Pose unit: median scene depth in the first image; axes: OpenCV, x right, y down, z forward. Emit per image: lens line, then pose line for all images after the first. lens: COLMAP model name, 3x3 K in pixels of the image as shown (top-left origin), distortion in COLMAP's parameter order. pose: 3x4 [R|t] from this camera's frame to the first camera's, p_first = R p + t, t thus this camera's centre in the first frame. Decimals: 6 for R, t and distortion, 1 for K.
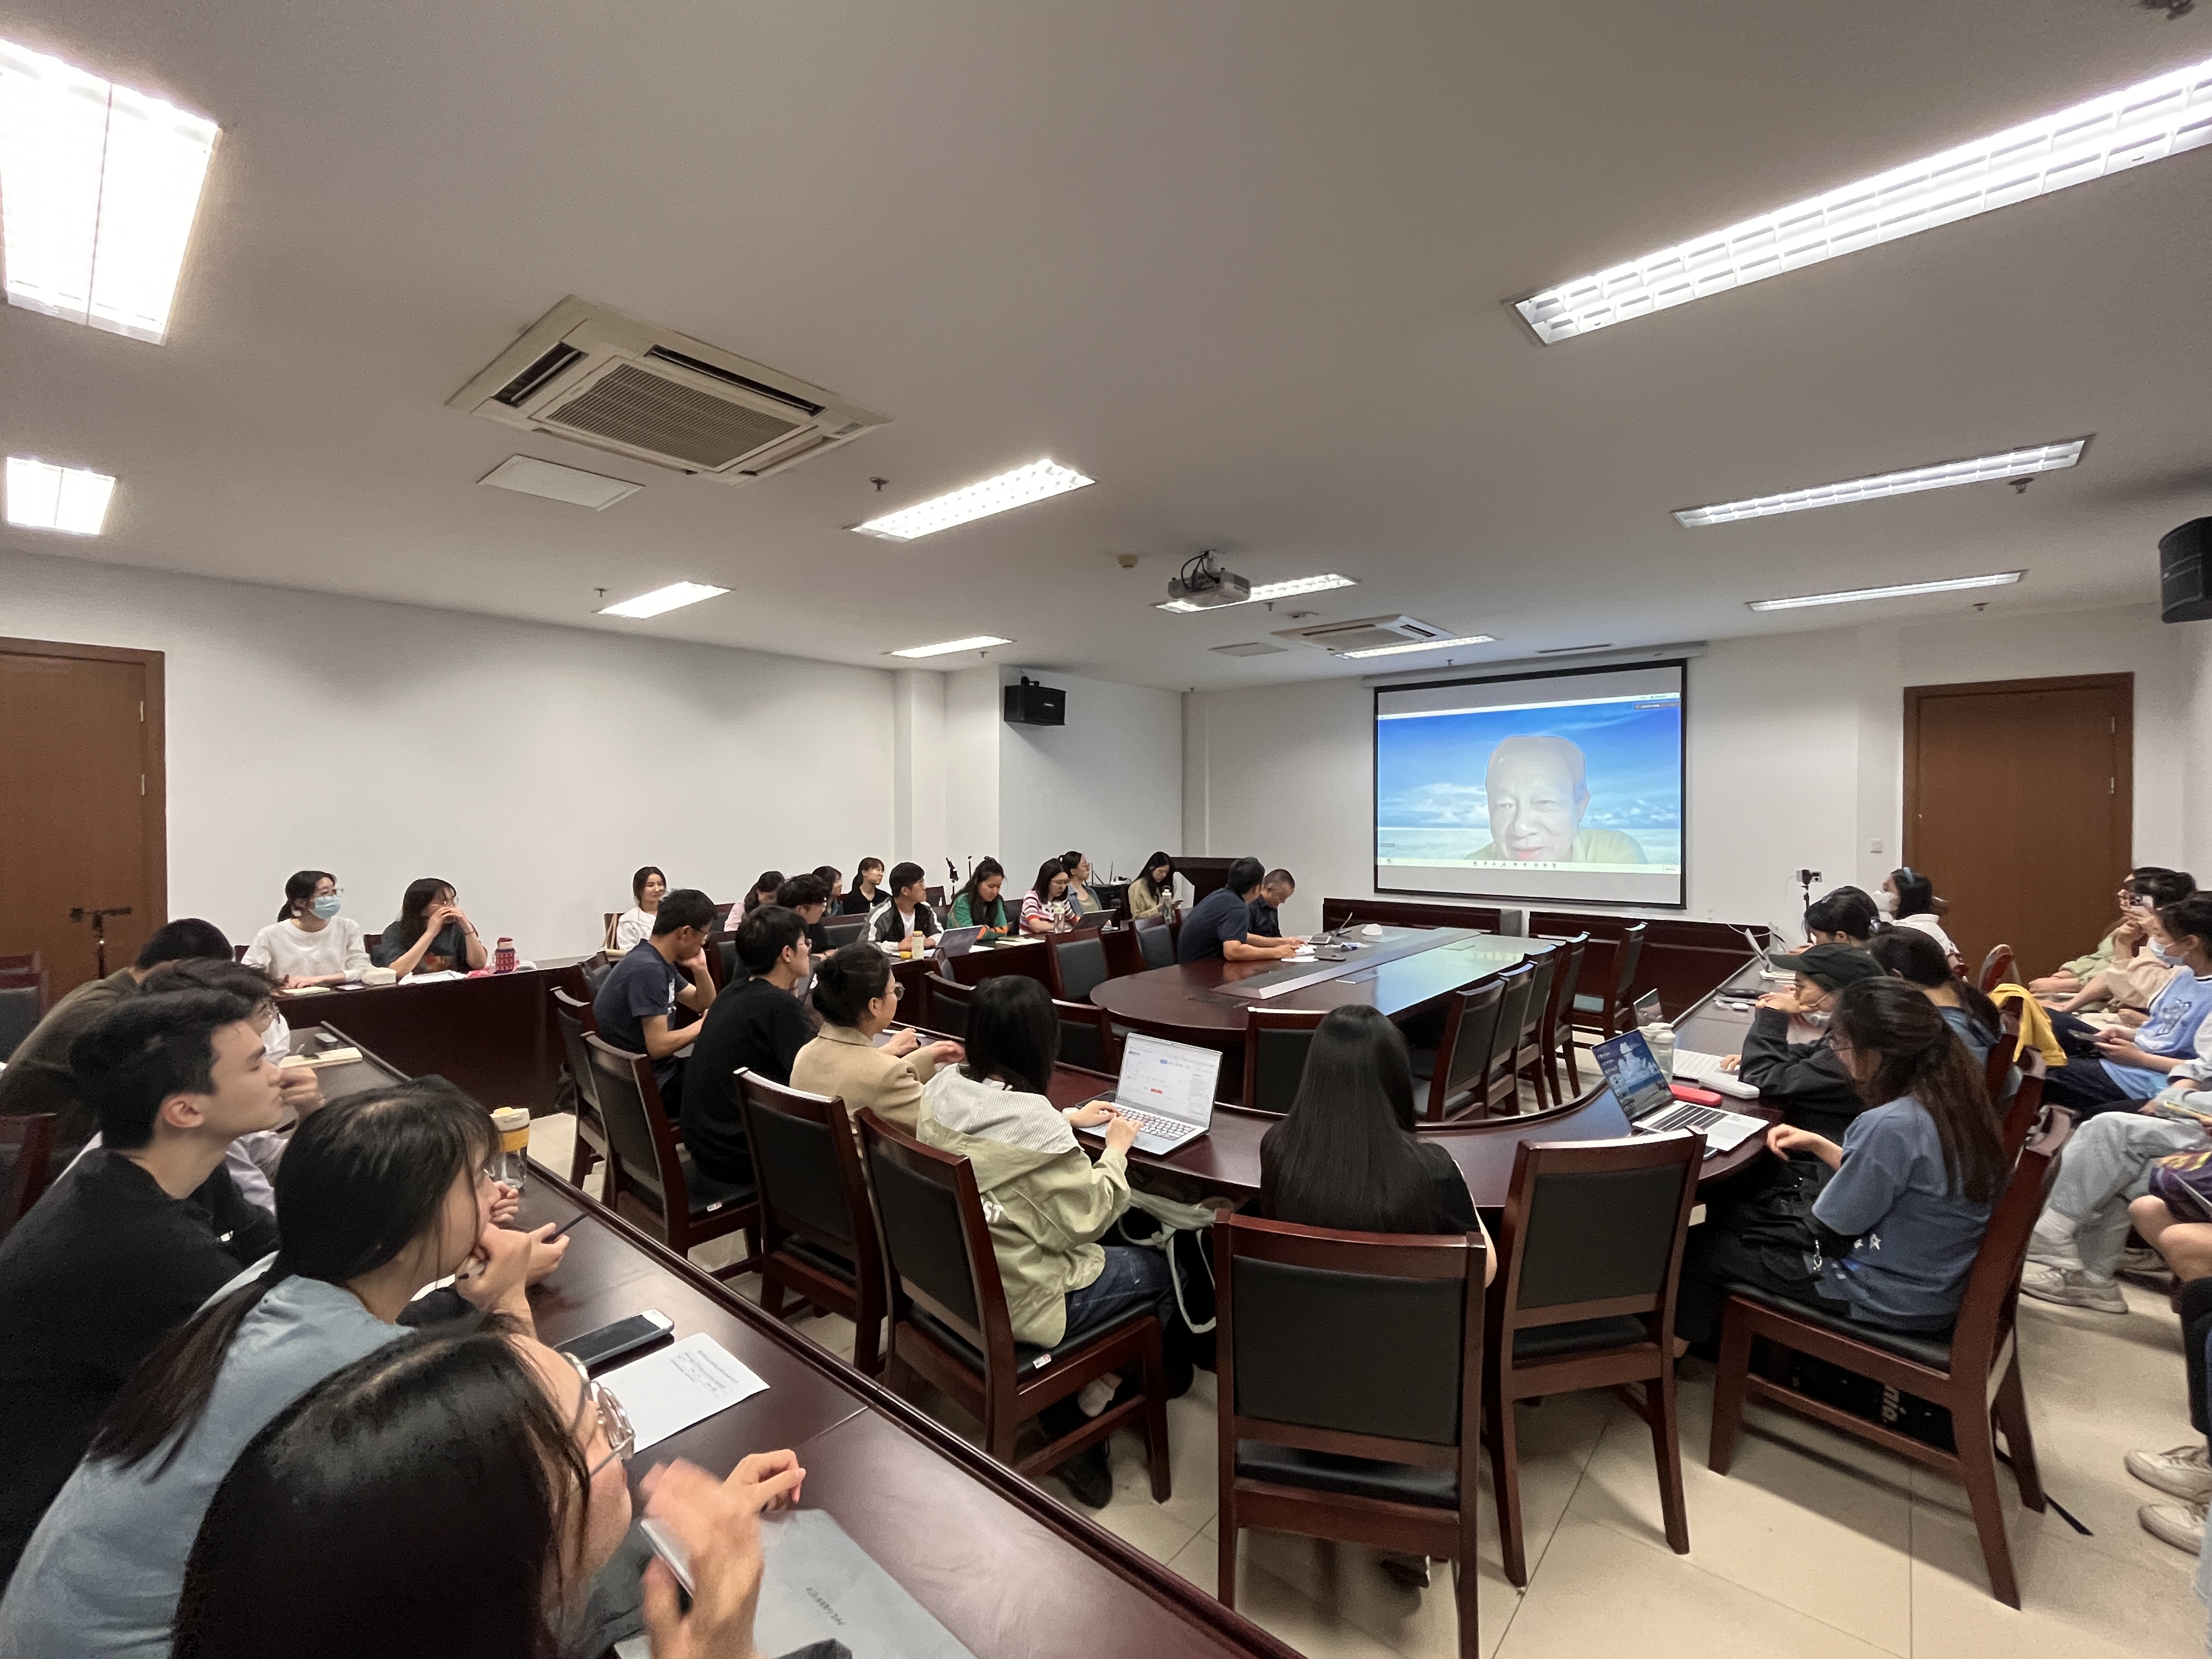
lens RADIAL K [[941.7, 0, 1106.0], [0, 941.7, 829.5], [0, 0, 1]] dist [0.022677, 0.000025]
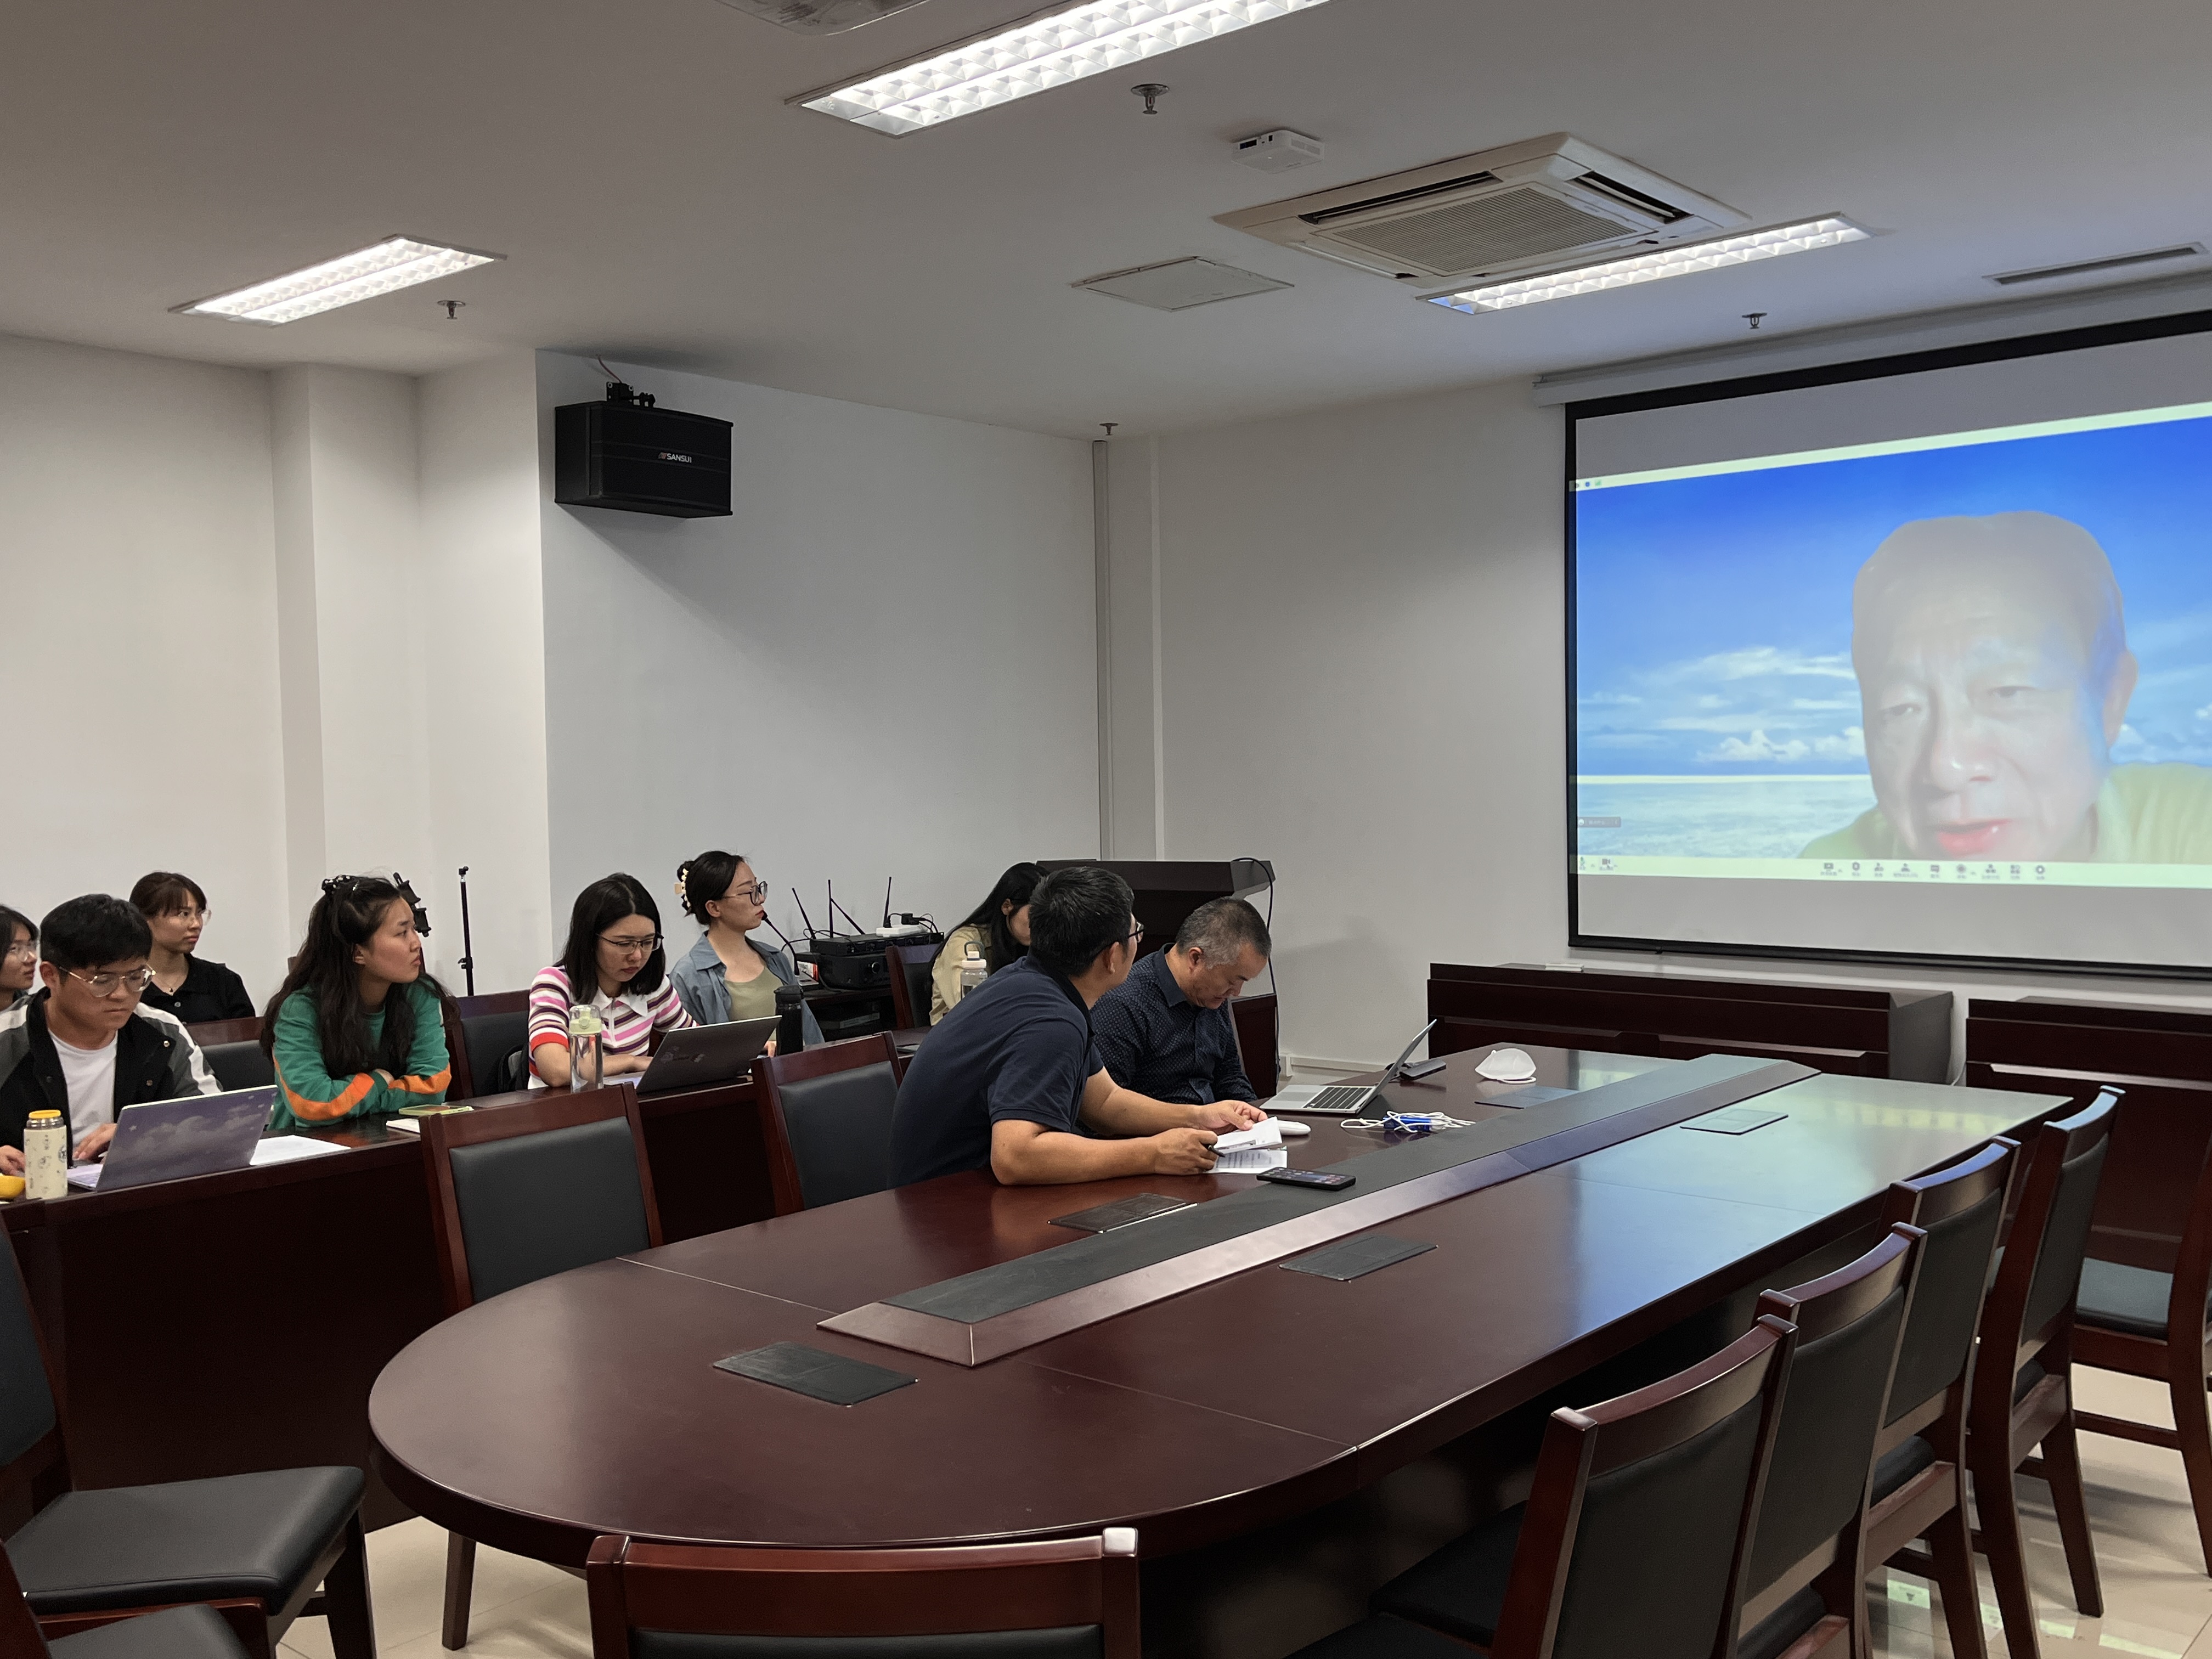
lens RADIAL K [[2002.7, 0, 1106.0], [0, 2002.7, 829.5], [0, 0, 1]] dist [0.073166, -0.144925]
pose [[0.999882, -0.013850, -0.006688, 0.125542], [0.013950, 0.999787, 0.015225, 0.005427], [0.006476, -0.015316, 0.999862, 0.230718]]
